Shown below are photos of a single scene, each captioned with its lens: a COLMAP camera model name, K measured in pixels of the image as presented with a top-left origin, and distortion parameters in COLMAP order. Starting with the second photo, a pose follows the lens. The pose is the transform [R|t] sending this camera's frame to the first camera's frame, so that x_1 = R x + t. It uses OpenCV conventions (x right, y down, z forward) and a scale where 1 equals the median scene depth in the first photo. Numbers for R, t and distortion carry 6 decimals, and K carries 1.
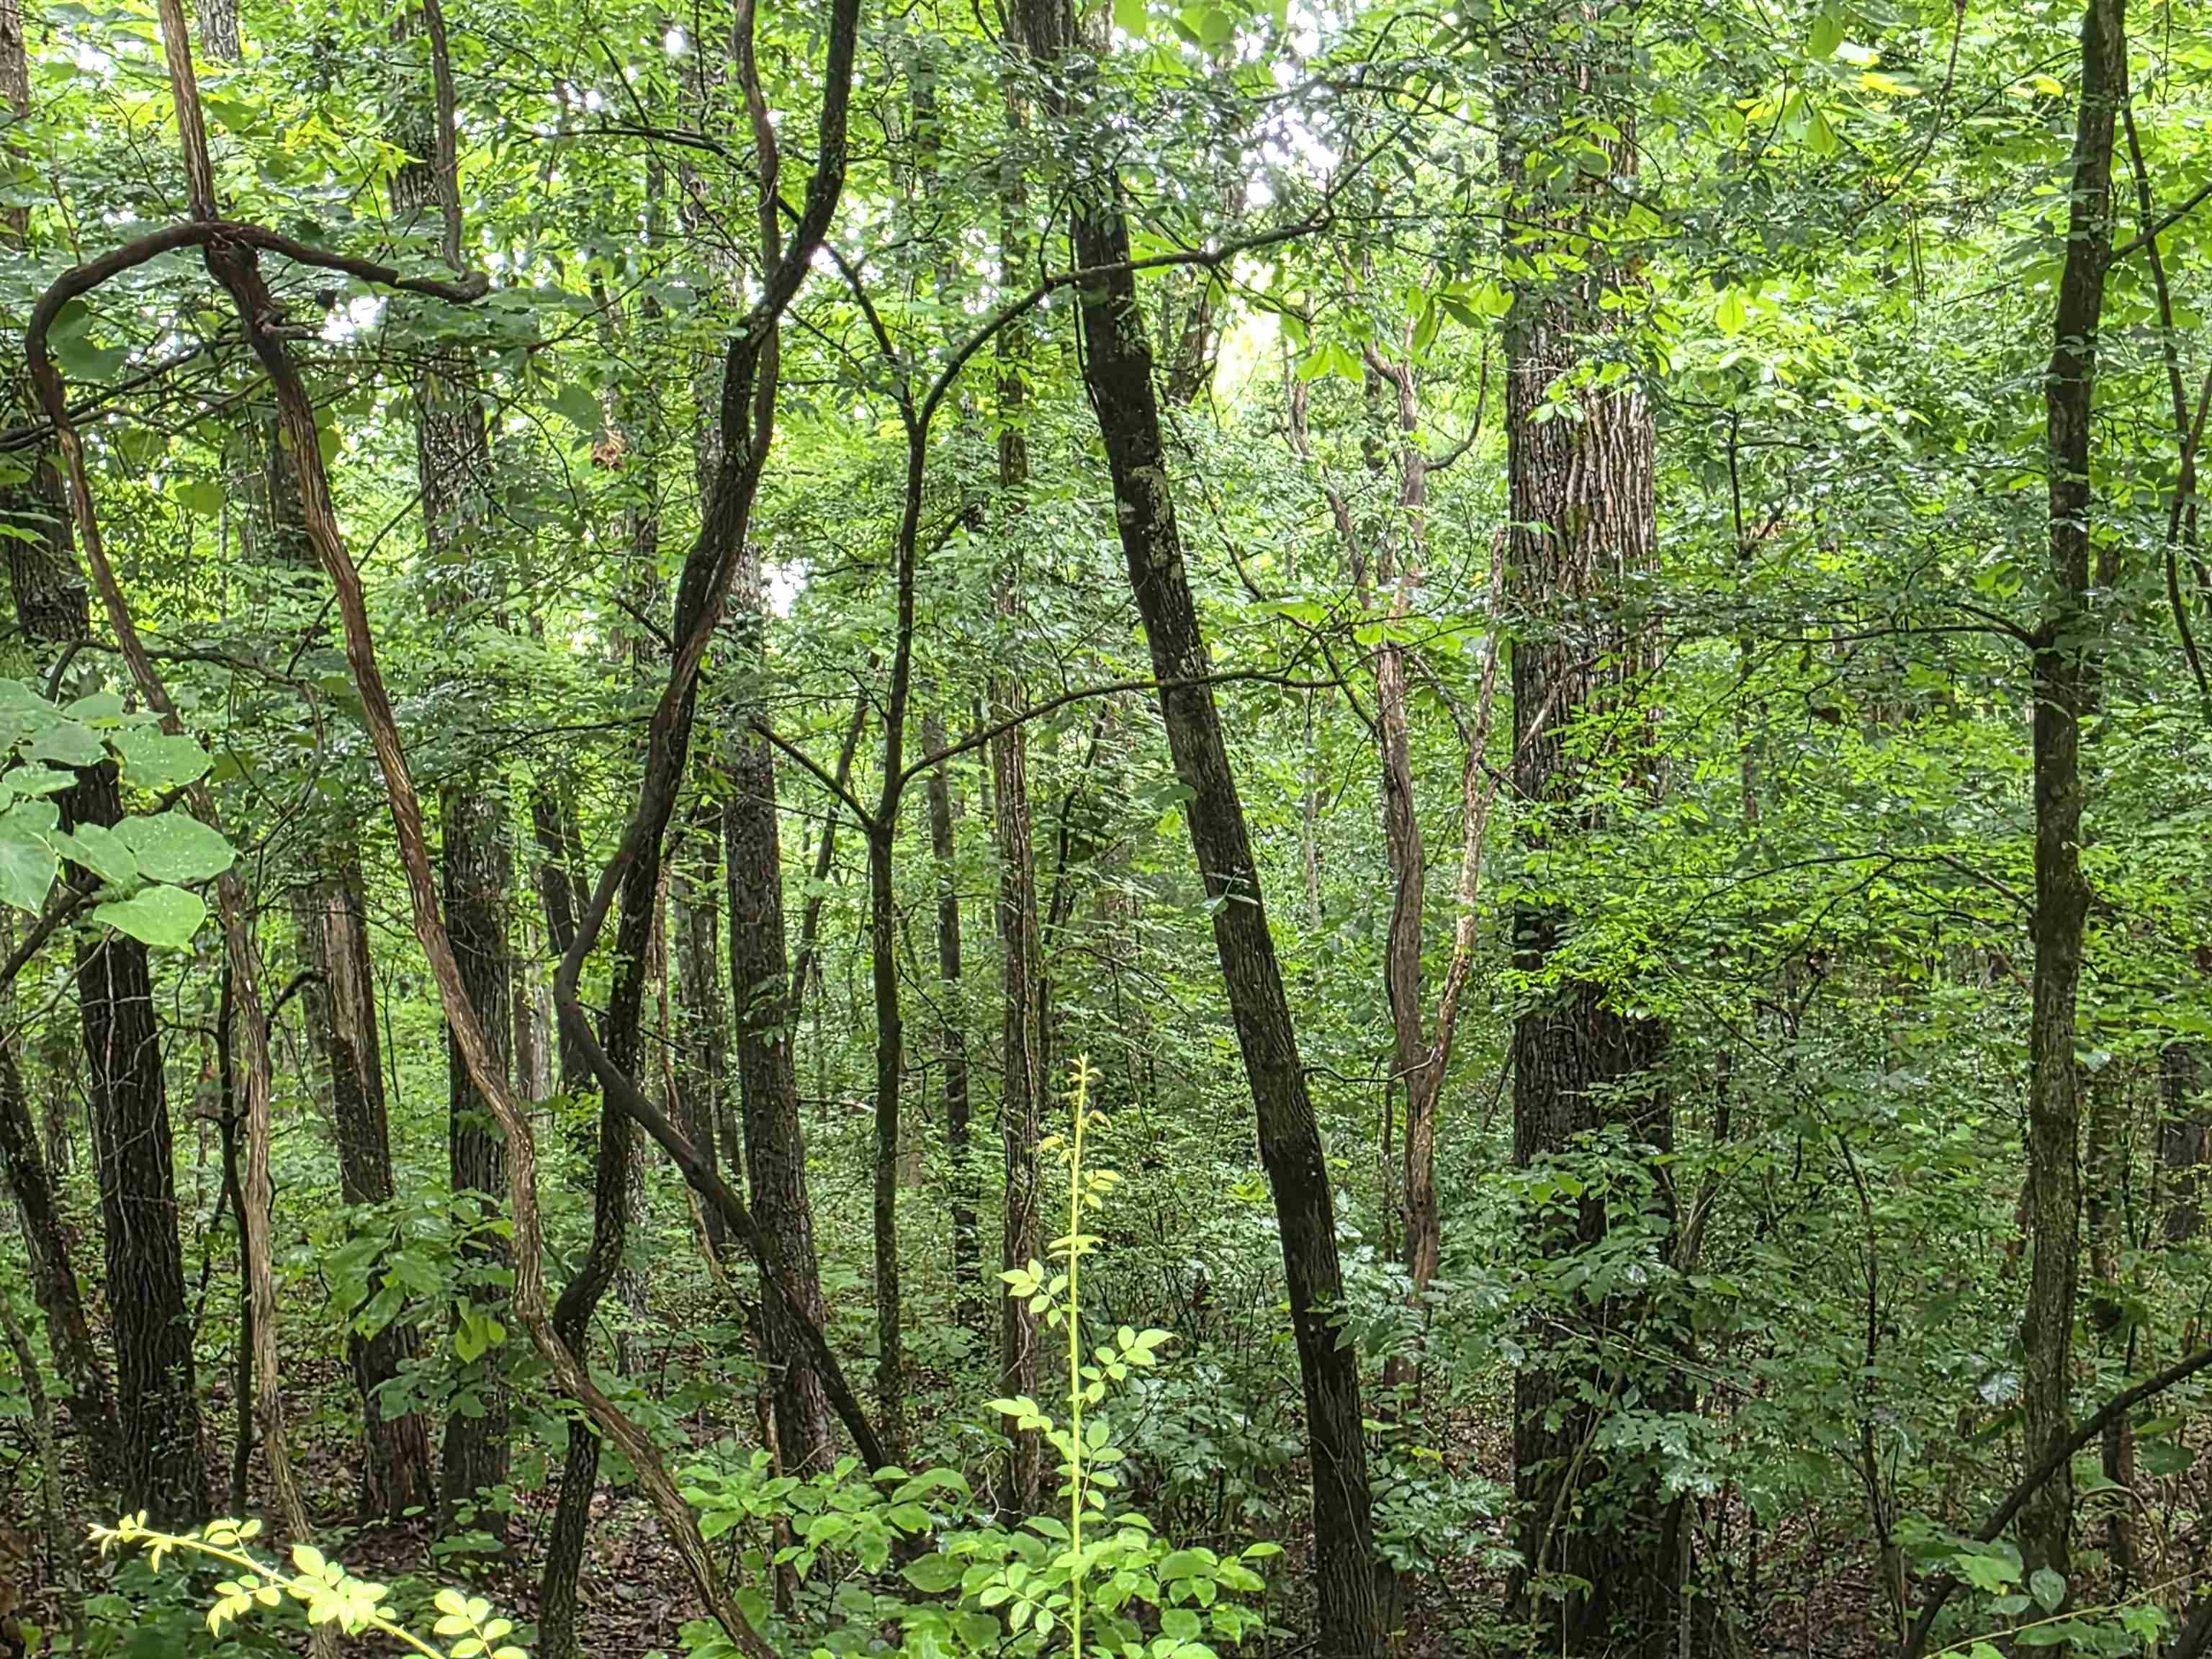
lens RADIAL K [[2771.0, 0, 1098.5], [0, 2771.0, 829.7], [0, 0, 1]] dist [0.008701, 0.005500]
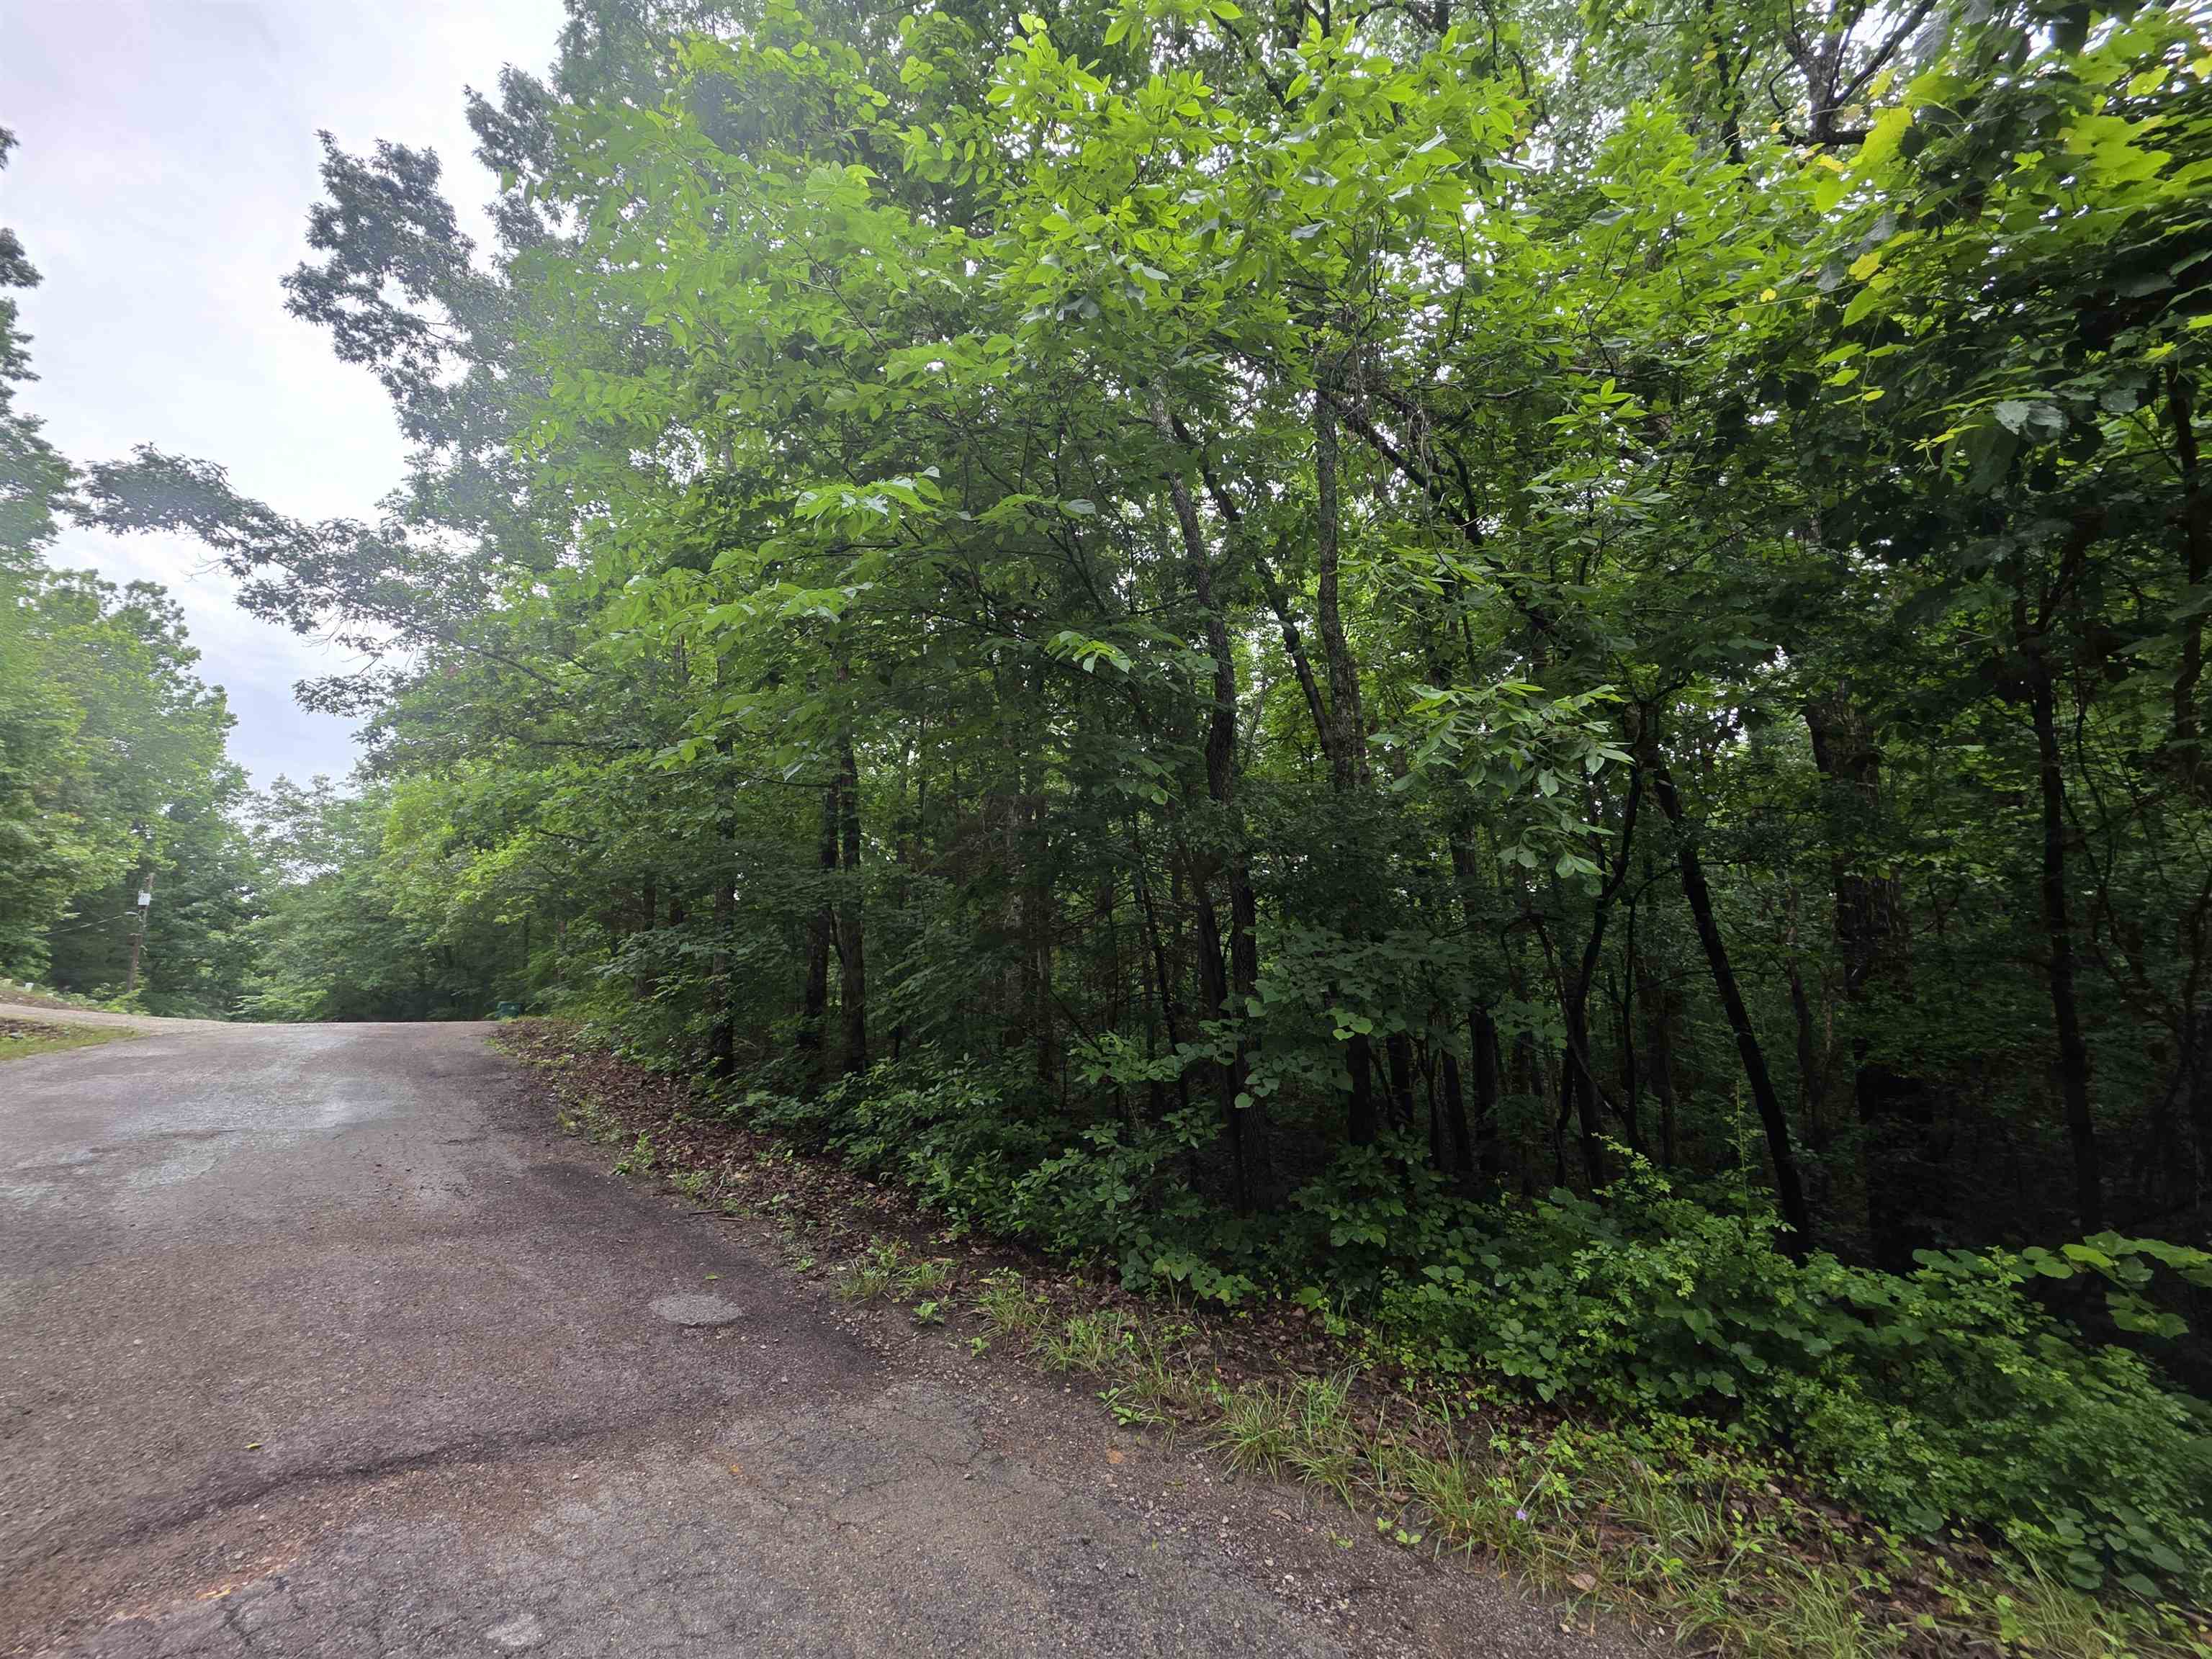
lens RADIAL K [[881.7, 0, 1107.7], [0, 881.7, 832.3], [0, 0, 1]] dist [0.002685, -0.000712]
pose [[0.854366, -0.051600, -0.517104, -0.047933], [-0.030611, 0.988333, -0.149198, -0.034384], [0.518769, 0.143298, 0.842819, -0.402107]]
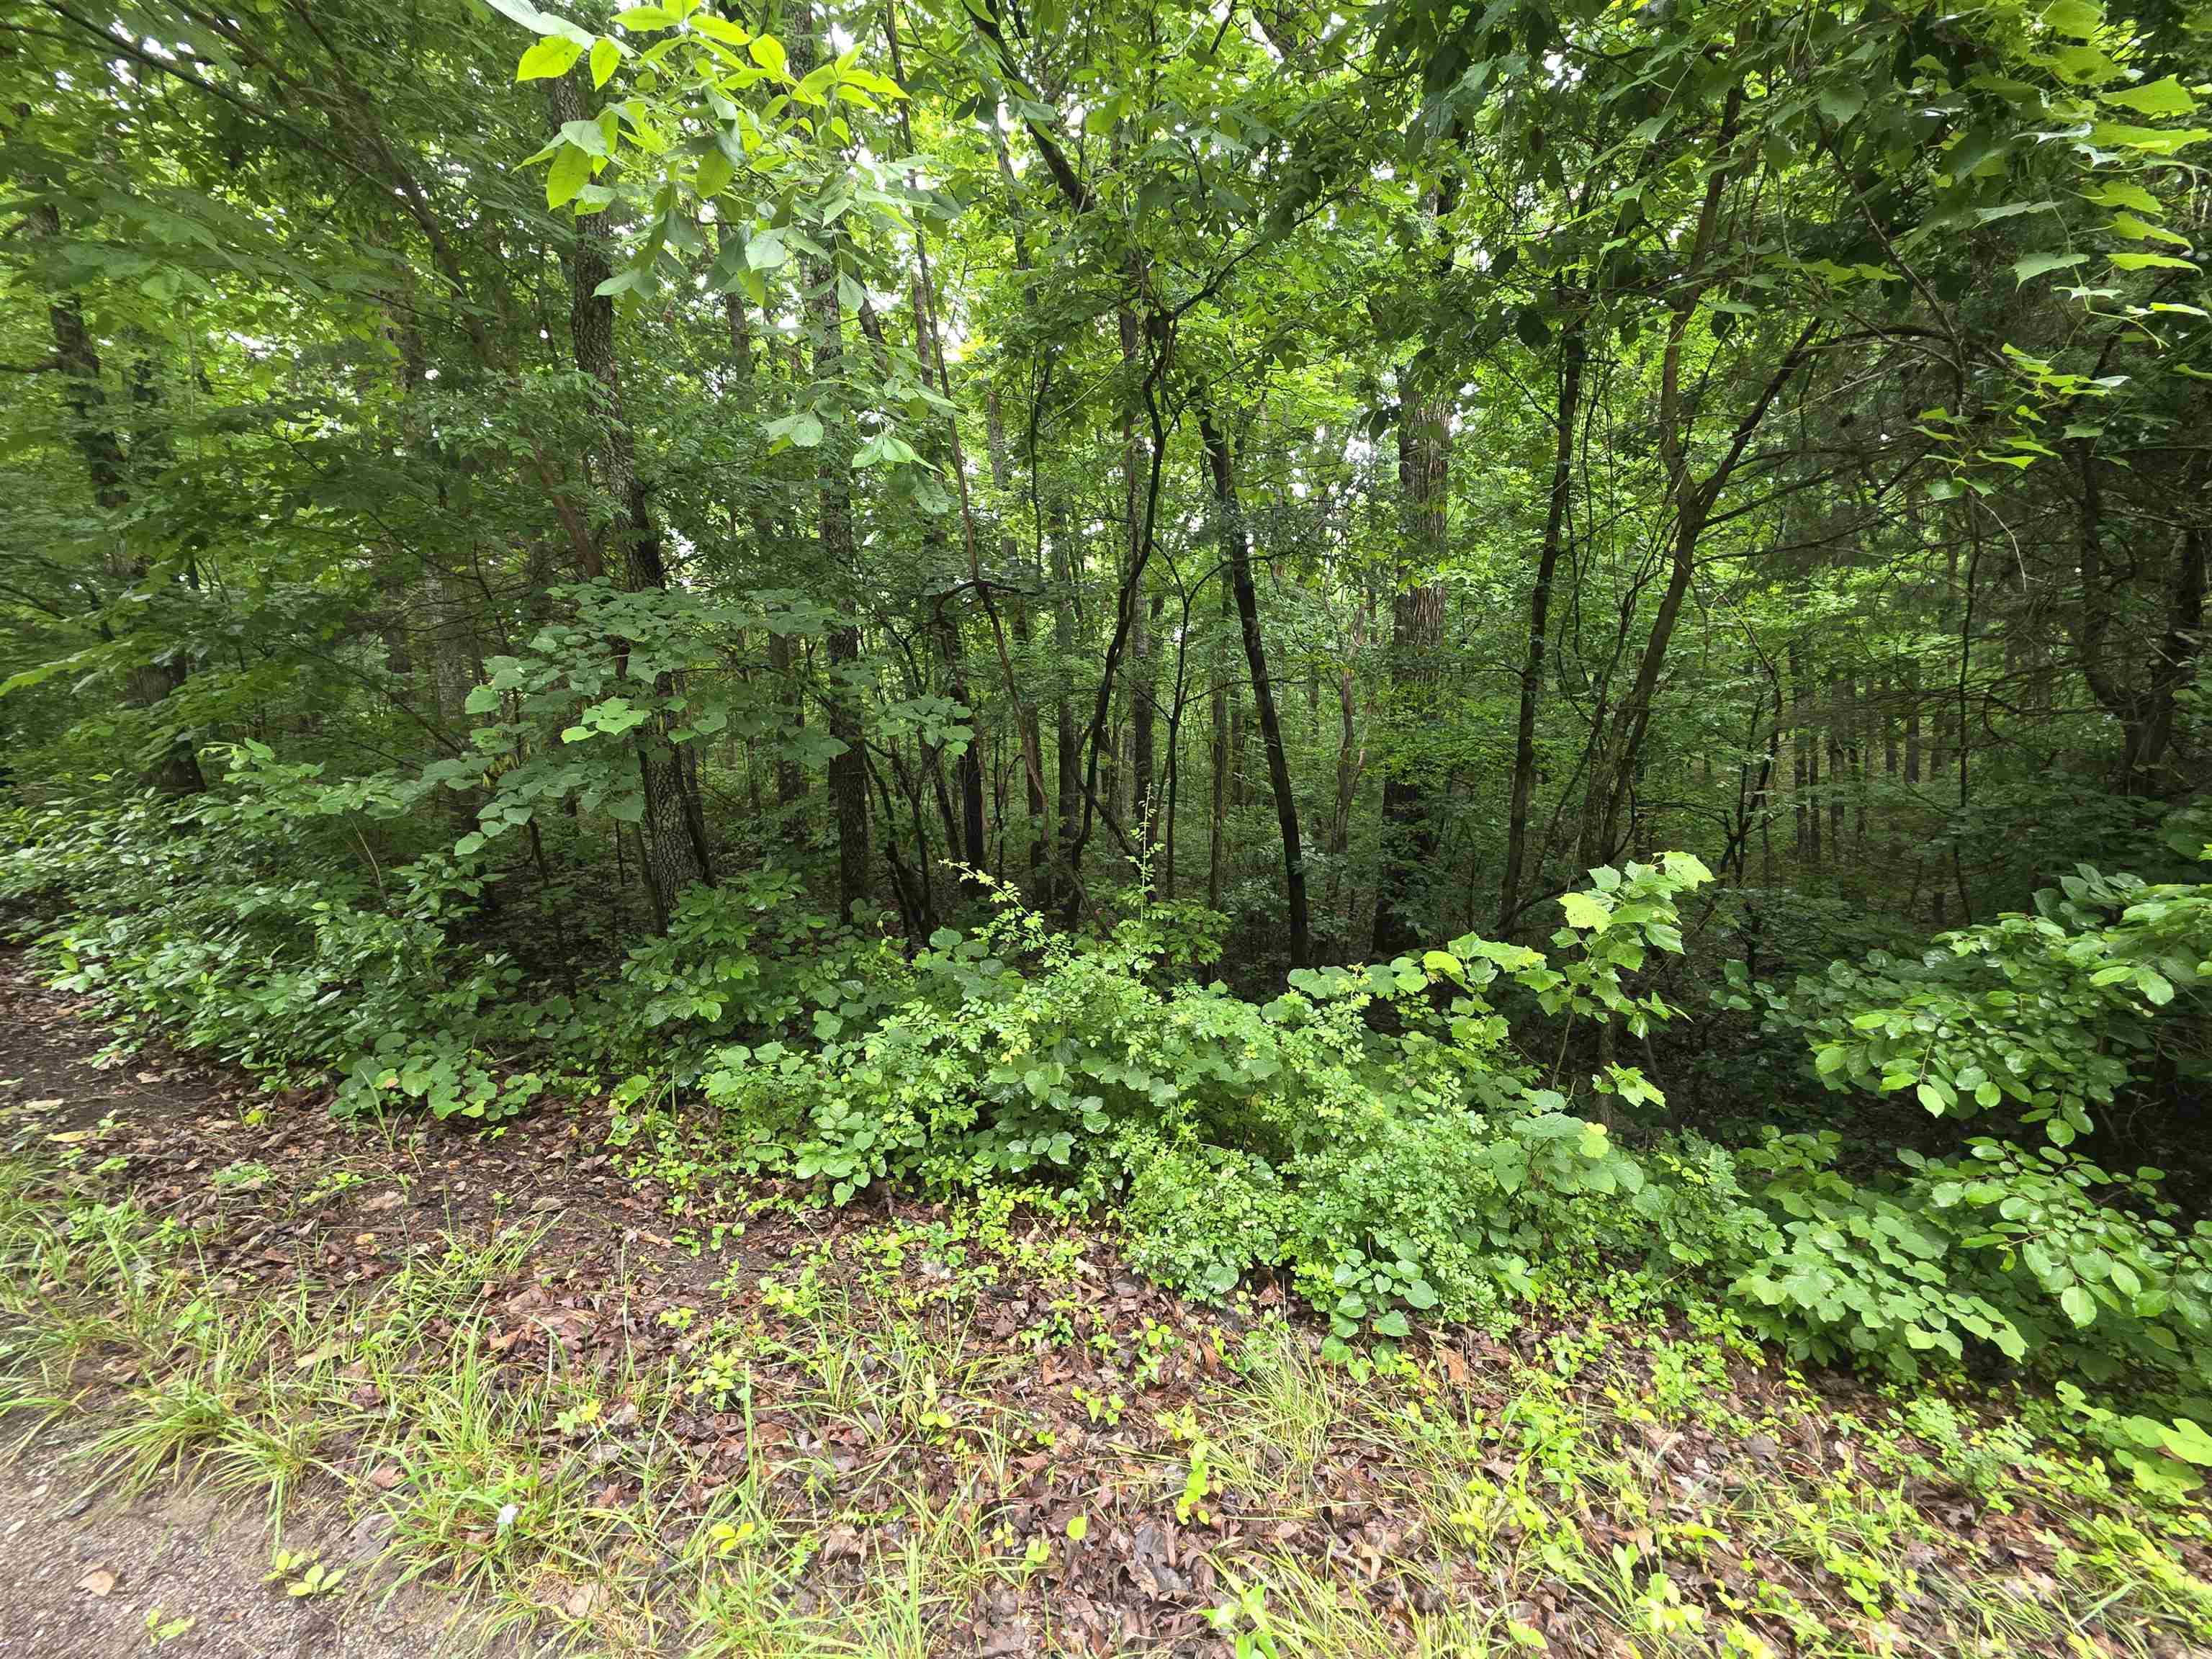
lens RADIAL K [[894.4, 0, 1107.9], [0, 894.4, 824.2], [0, 0, 1]] dist [0.001200, -0.000254]
pose [[0.980207, 0.055530, -0.190028, 0.062859], [-0.032032, 0.991694, 0.124564, -0.008943], [0.195367, -0.116011, 0.973845, -0.134957]]
